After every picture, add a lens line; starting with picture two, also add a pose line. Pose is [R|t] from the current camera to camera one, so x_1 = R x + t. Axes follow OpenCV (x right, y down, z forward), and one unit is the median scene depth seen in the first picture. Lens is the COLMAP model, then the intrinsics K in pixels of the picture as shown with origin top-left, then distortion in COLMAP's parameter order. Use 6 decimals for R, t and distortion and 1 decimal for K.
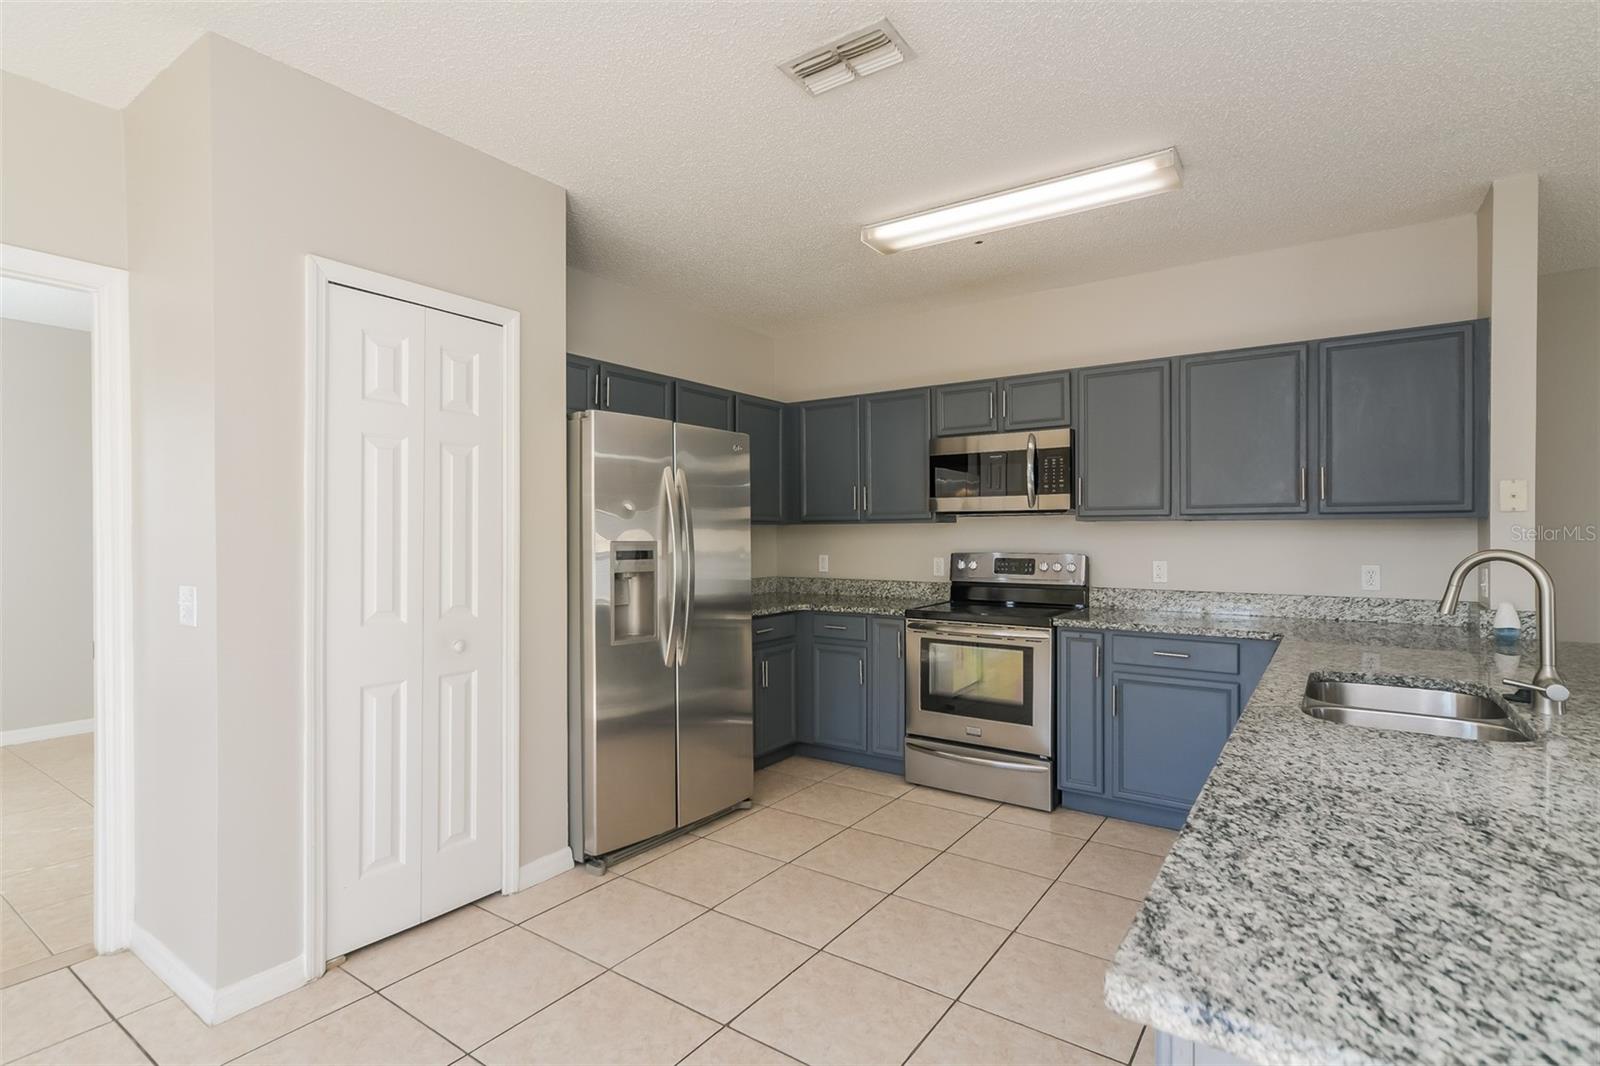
lens RADIAL K [[783.1, 0, 804.3], [0, 783.1, 537.2], [0, 0, 1]] dist [0.002529, 0.000404]
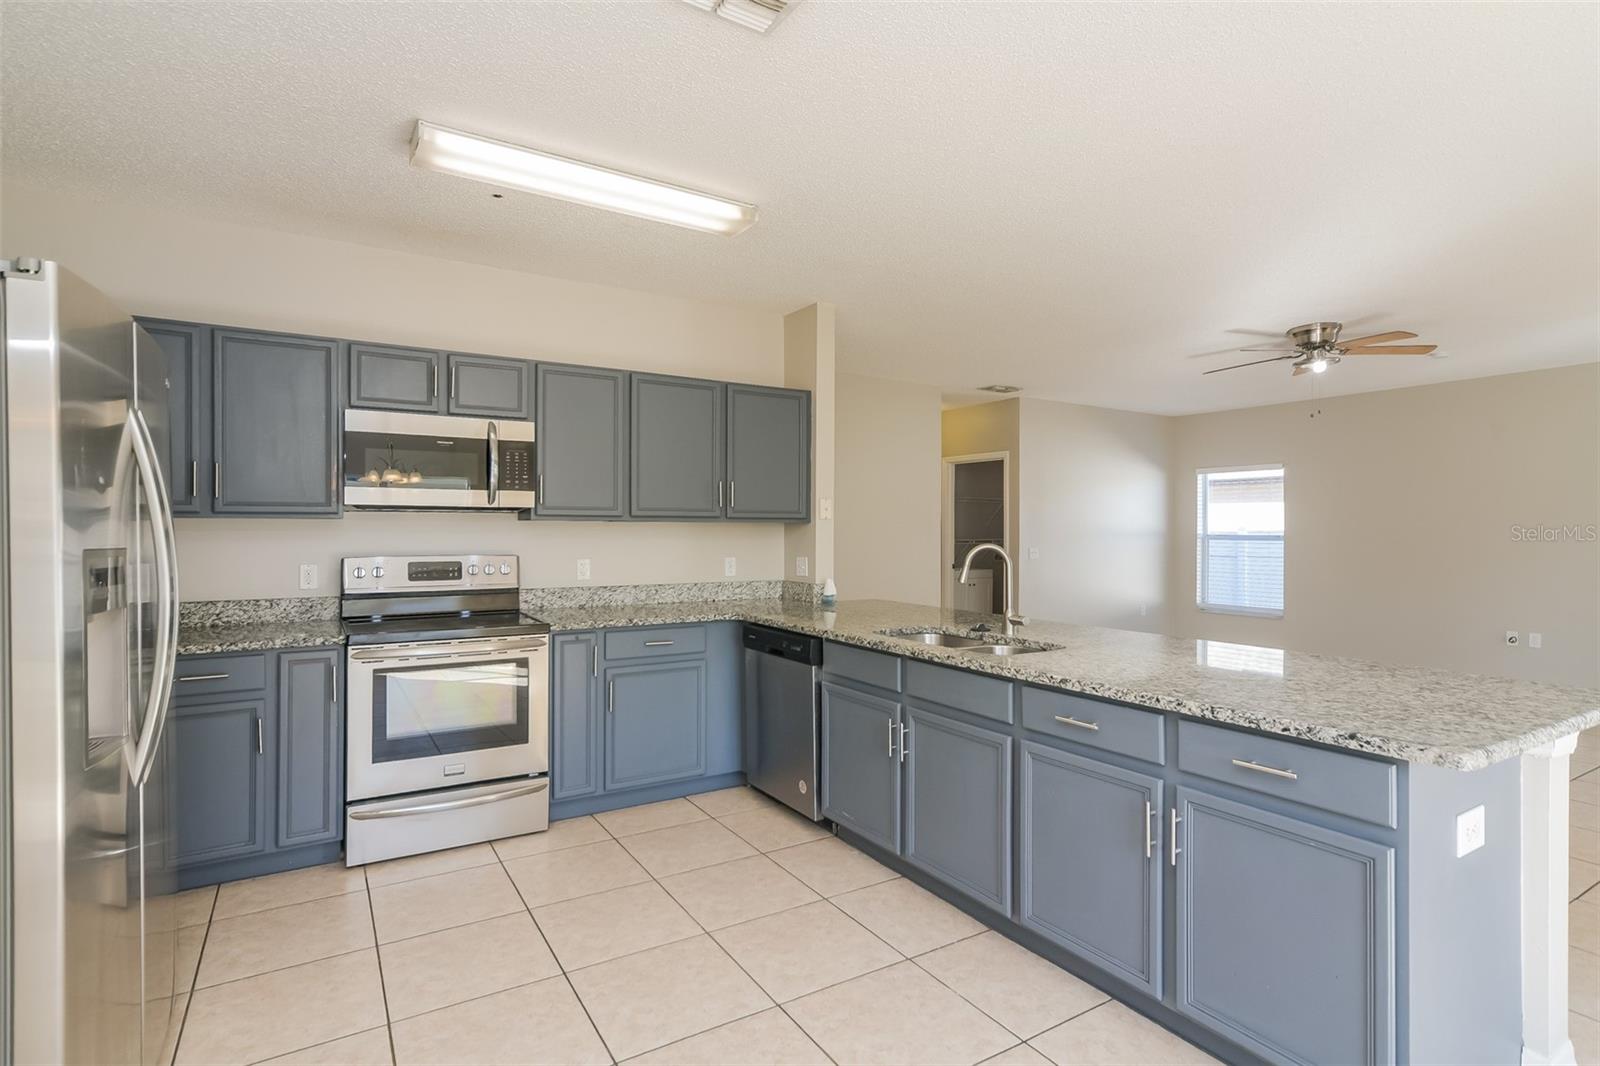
lens RADIAL K [[783.1, 0, 801.5], [0, 783.1, 527.9], [0, 0, 1]] dist [0.002529, 0.000404]
pose [[0.406227, 0.005792, 0.913754, -0.399409], [0.001855, 0.999973, -0.007163, -0.003771], [-0.913770, 0.004605, 0.406205, 0.321363]]
